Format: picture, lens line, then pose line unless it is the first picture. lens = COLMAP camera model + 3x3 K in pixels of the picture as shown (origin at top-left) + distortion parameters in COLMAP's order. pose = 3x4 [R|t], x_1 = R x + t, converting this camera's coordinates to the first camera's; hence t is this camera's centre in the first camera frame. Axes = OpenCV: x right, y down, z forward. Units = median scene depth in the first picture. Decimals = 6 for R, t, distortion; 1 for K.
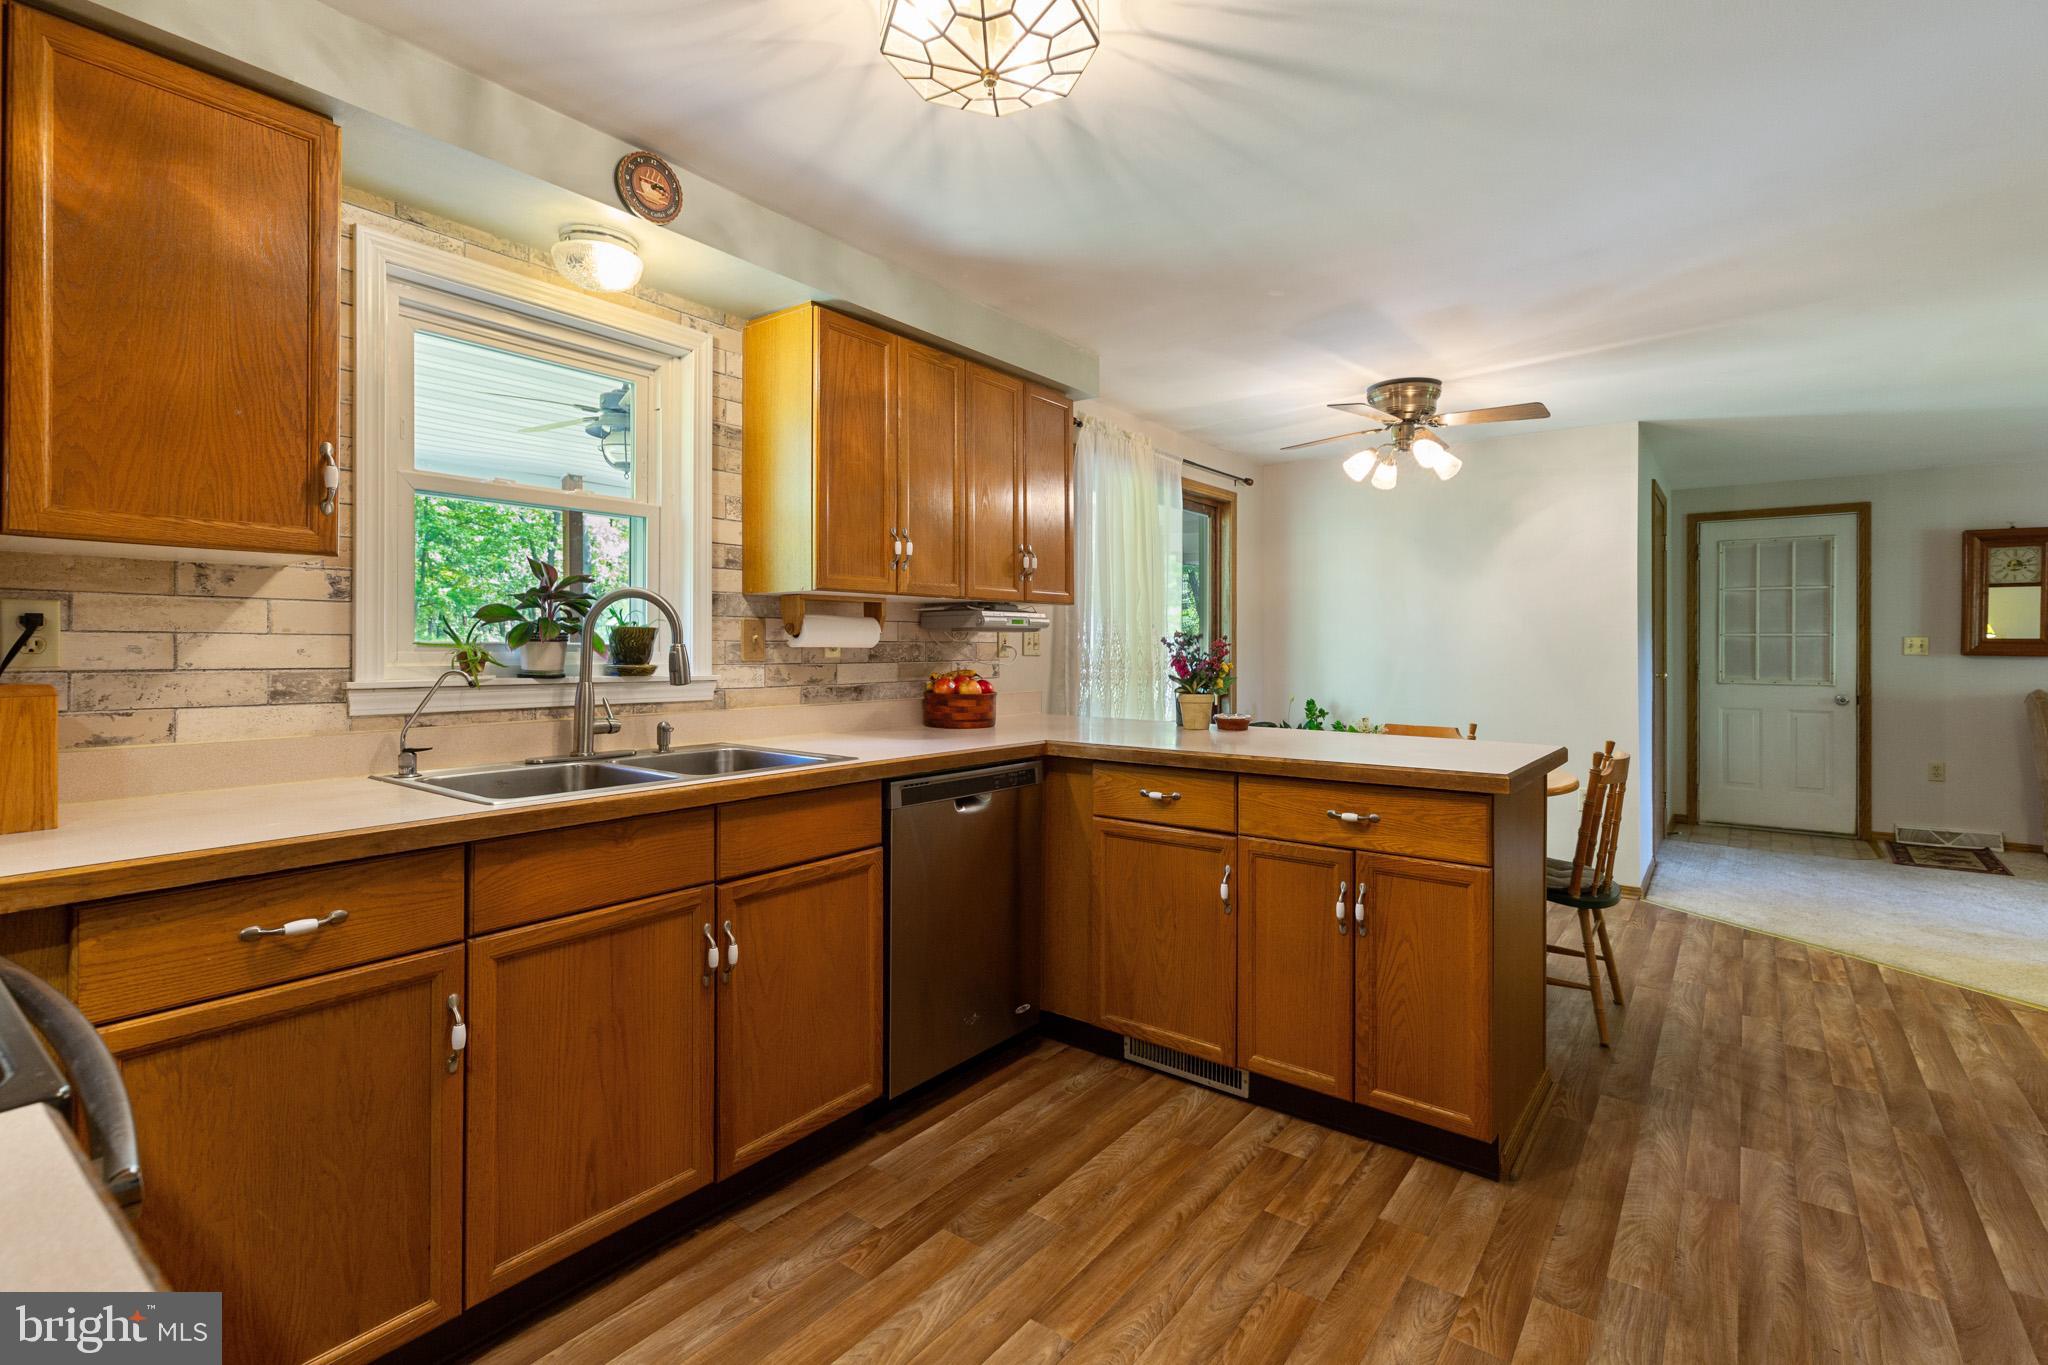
lens RADIAL K [[936.3, 0, 1021.3], [0, 936.3, 676.0], [0, 0, 1]] dist [0.004614, 0.000498]
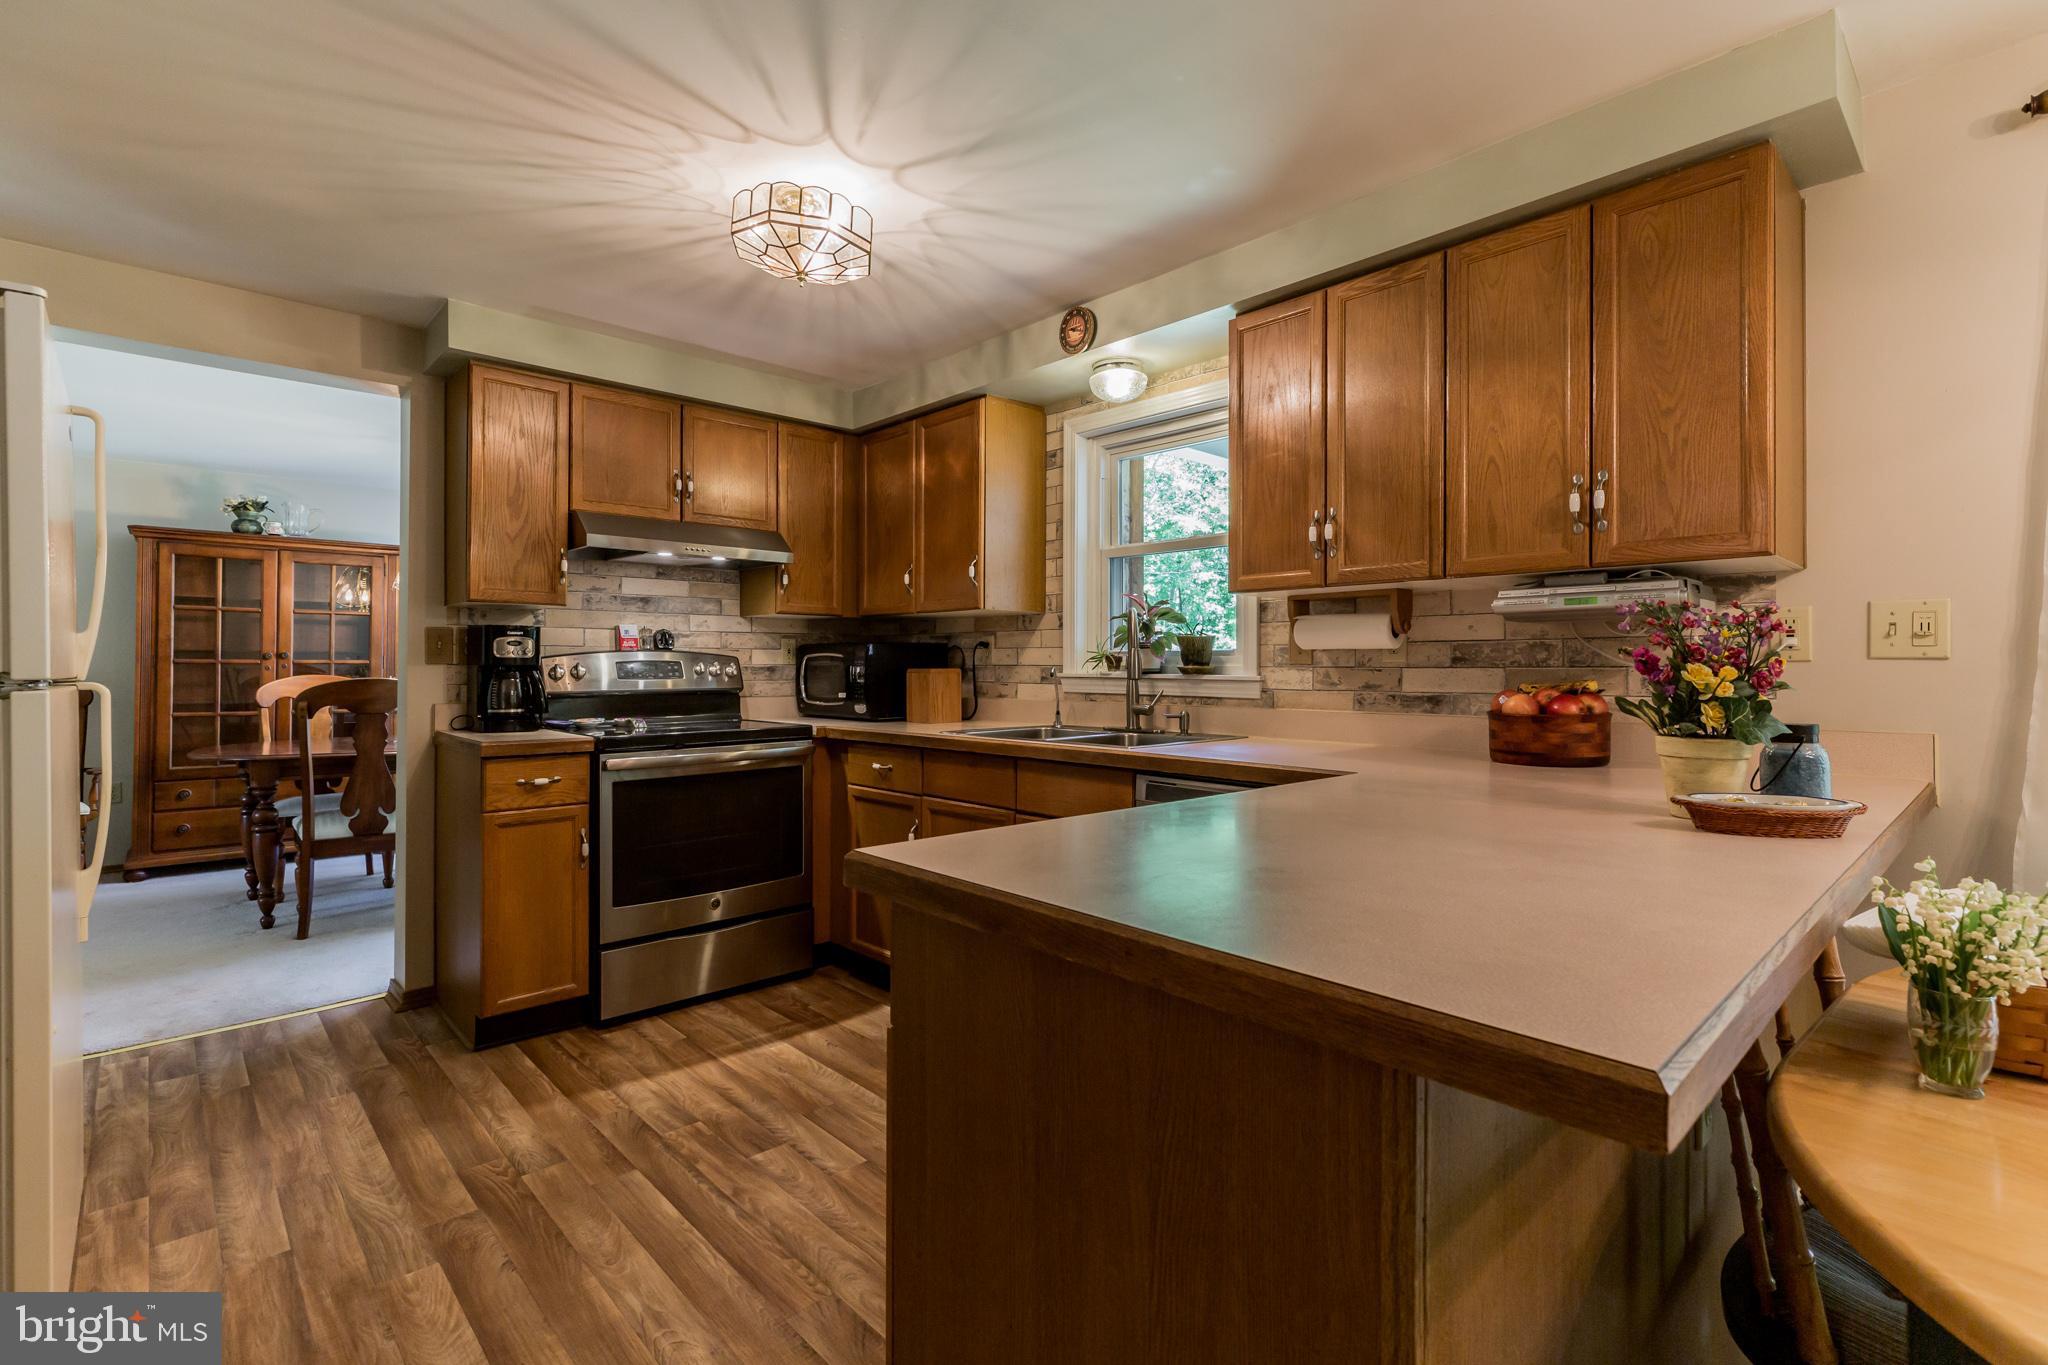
lens RADIAL K [[936.3, 0, 1061.9], [0, 936.3, 656.6], [0, 0, 1]] dist [0.004614, 0.000498]
pose [[-0.133076, -0.002651, -0.991102, 1.287896], [-0.021853, 0.999761, 0.000260, -0.031008], [0.990865, 0.021693, -0.133102, 1.490970]]
